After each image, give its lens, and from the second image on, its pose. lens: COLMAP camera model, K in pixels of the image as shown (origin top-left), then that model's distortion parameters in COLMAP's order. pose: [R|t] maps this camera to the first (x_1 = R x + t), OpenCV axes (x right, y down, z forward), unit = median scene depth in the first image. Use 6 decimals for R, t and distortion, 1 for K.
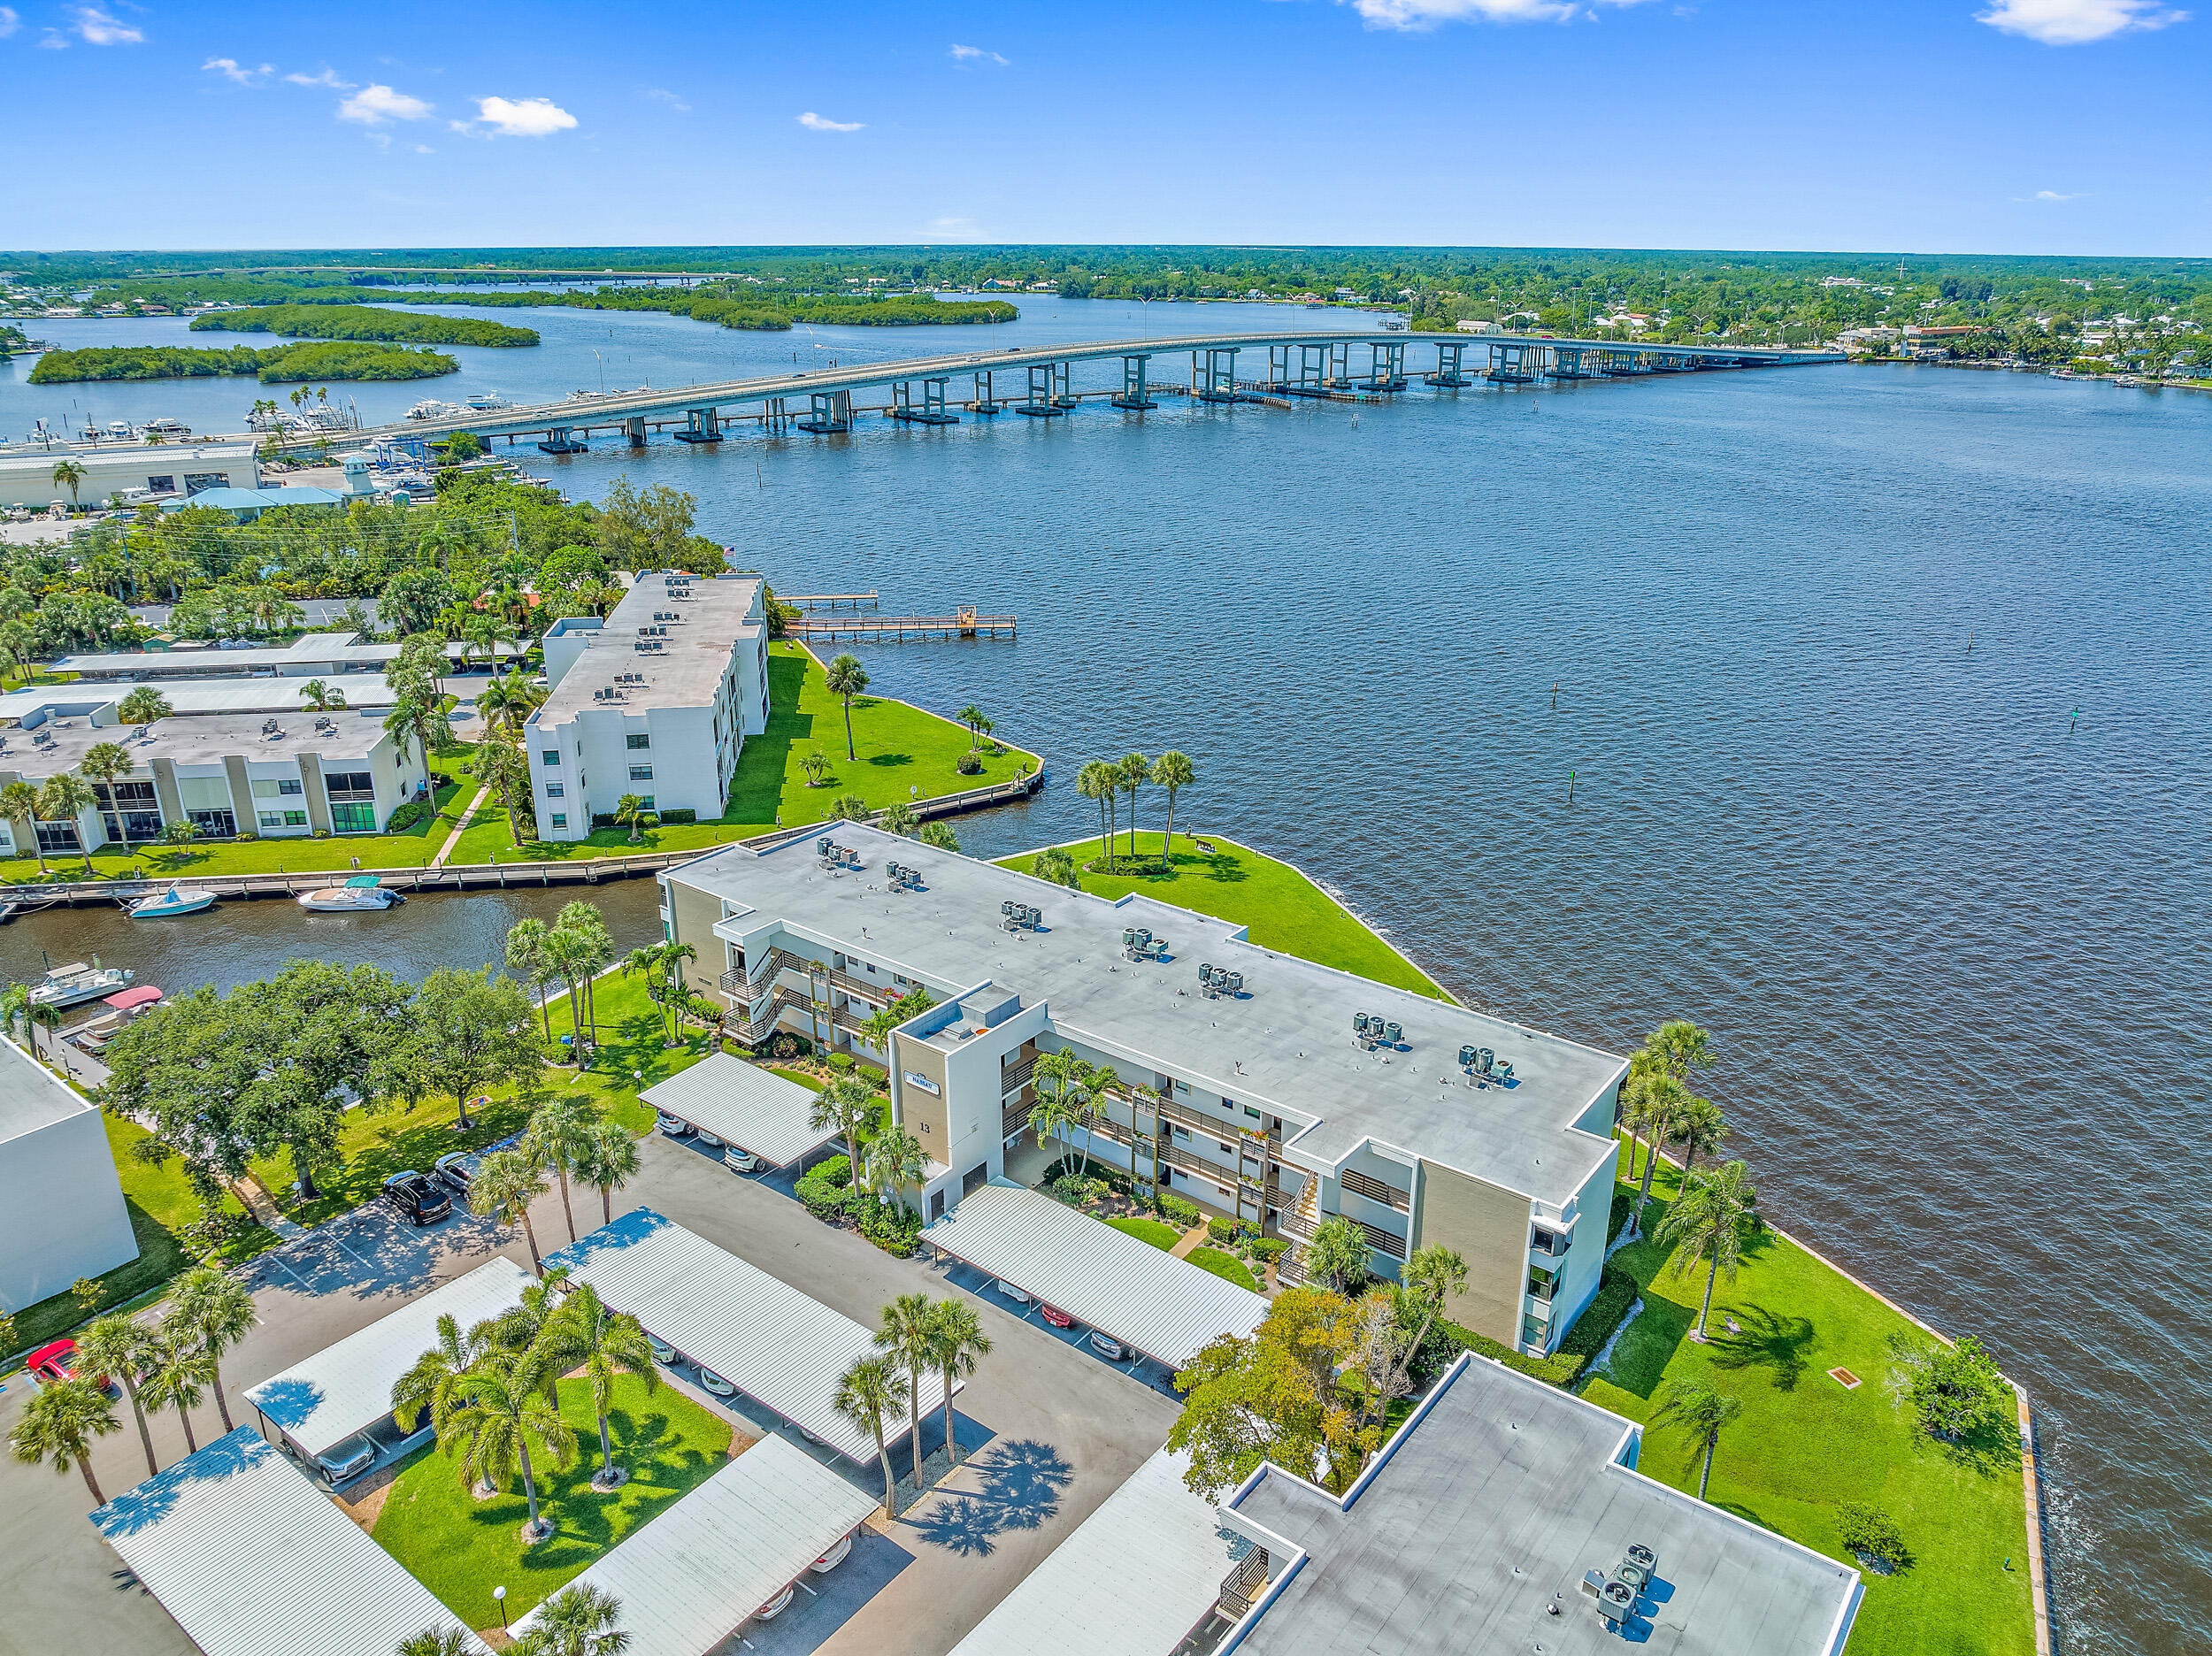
lens RADIAL K [[1569.7, 0, 1106.0], [0, 1569.7, 828.0], [0, 0, 1]] dist [0.002909, -0.137554]
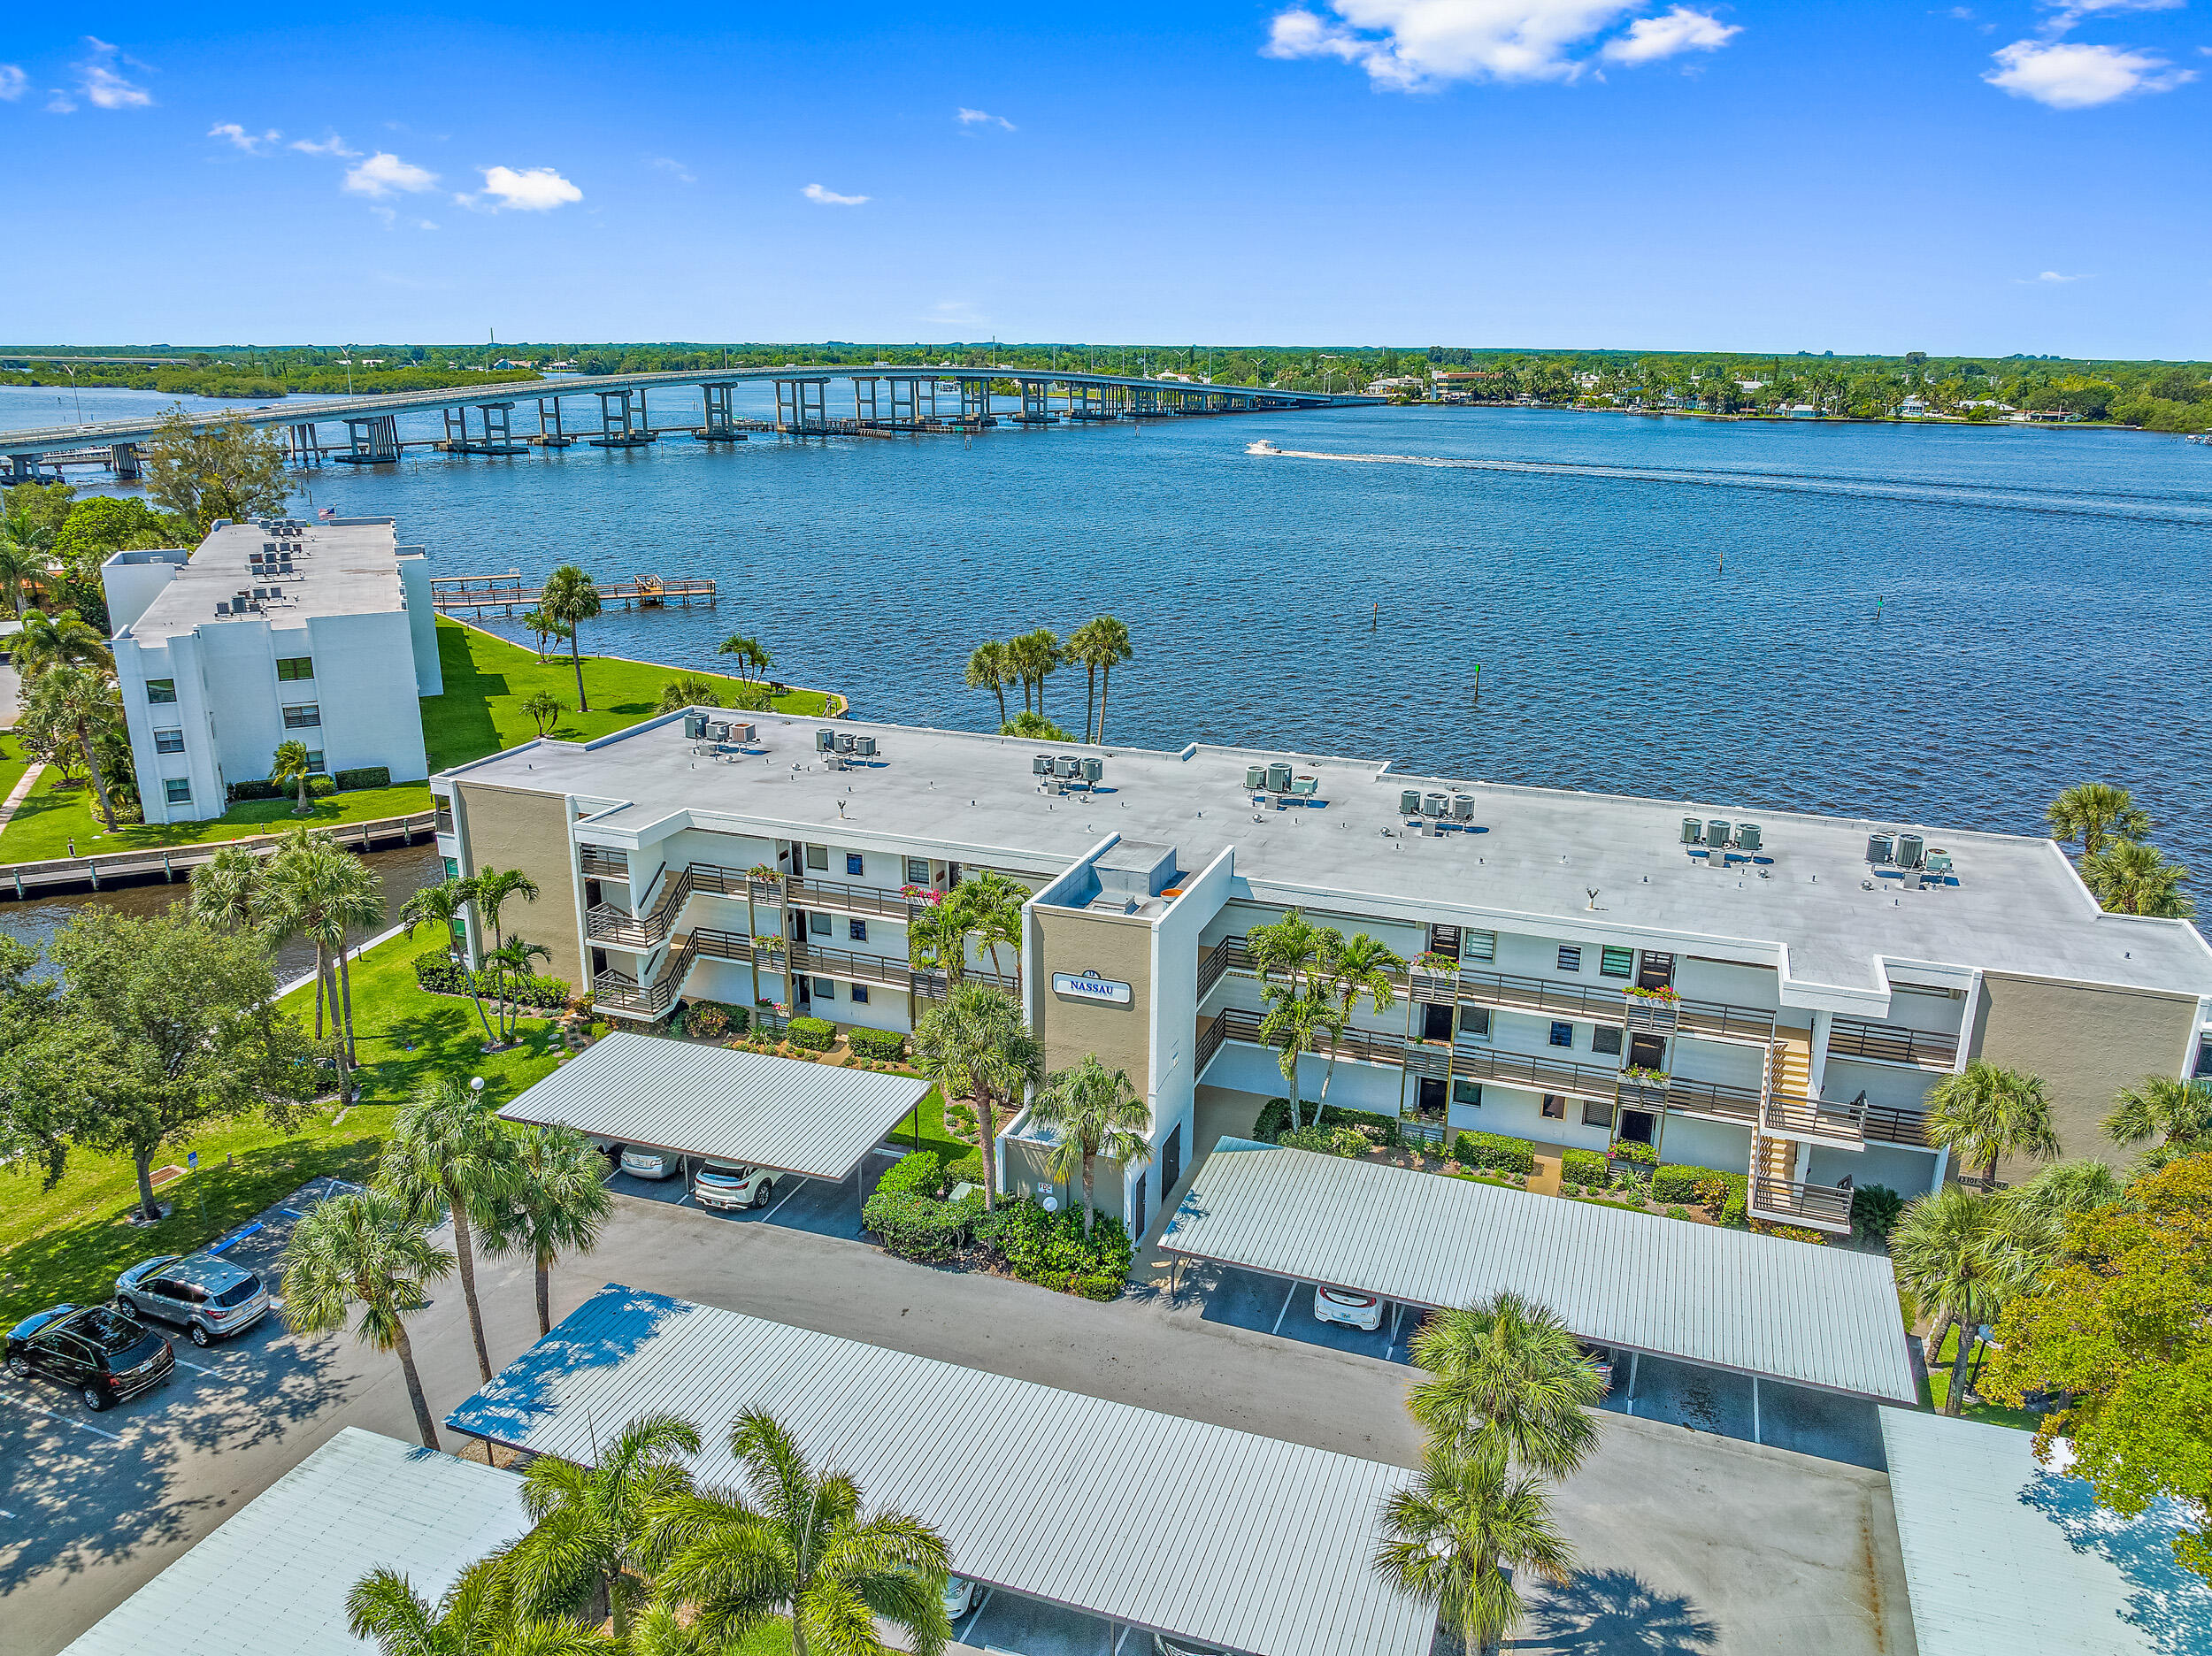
lens RADIAL K [[1563.9, 0, 1106.0], [0, 1563.9, 828.0], [0, 0, 1]] dist [-0.055040, 0.026203]
pose [[0.954183, -0.082034, 0.287758, -0.210756], [0.099372, 0.993980, -0.046147, 0.101865], [-0.282240, 0.072628, 0.956591, 0.352038]]
